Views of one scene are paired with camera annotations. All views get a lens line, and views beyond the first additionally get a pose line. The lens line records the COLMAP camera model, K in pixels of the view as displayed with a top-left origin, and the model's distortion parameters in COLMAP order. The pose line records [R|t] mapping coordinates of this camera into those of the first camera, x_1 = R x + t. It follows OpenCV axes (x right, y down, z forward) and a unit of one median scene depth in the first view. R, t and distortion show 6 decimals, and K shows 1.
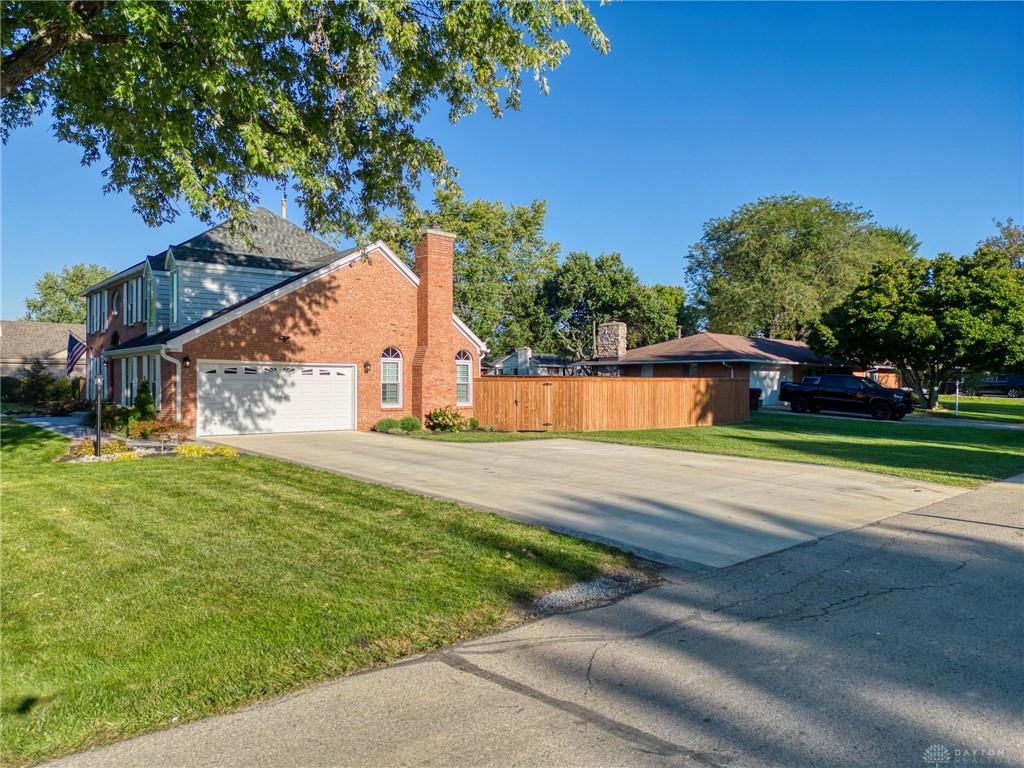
lens RADIAL K [[720.1, 0, 515.6], [0, 720.1, 378.6], [0, 0, 1]] dist [0.077838, -0.076705]
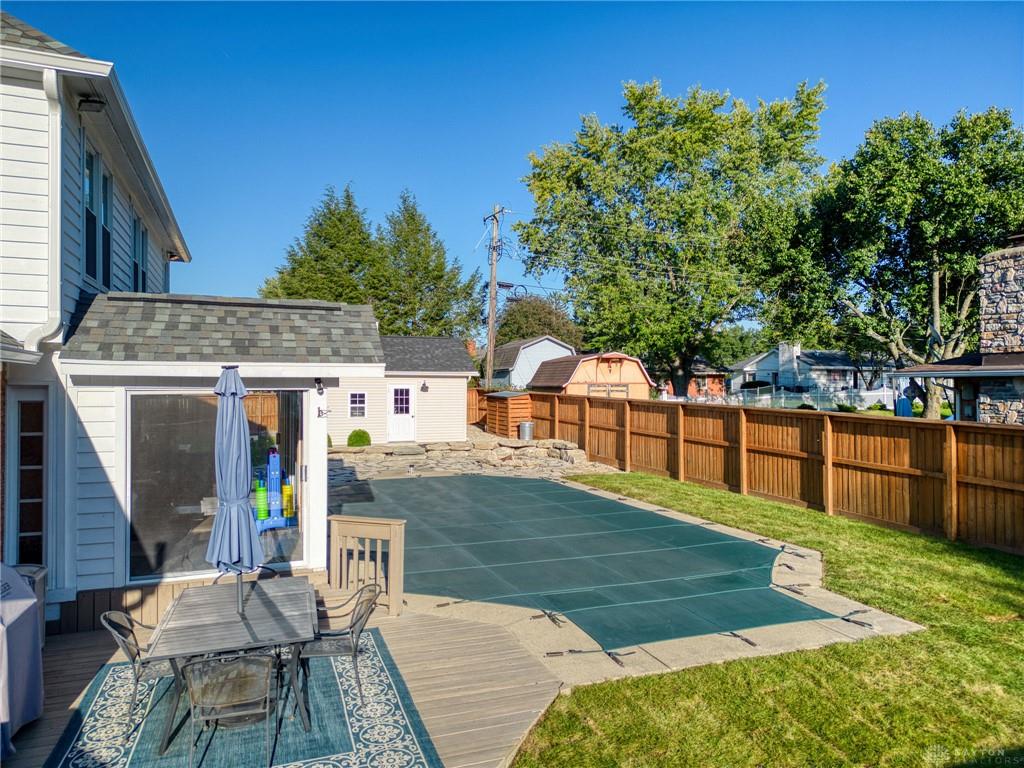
lens RADIAL K [[720.1, 0, 515.6], [0, 720.1, 378.6], [0, 0, 1]] dist [0.077838, -0.076705]
pose [[0.934180, -0.003865, -0.356781, 0.063928], [0.003694, 0.999993, -0.001162, -0.033654], [0.356783, -0.000233, 0.934187, 1.128653]]
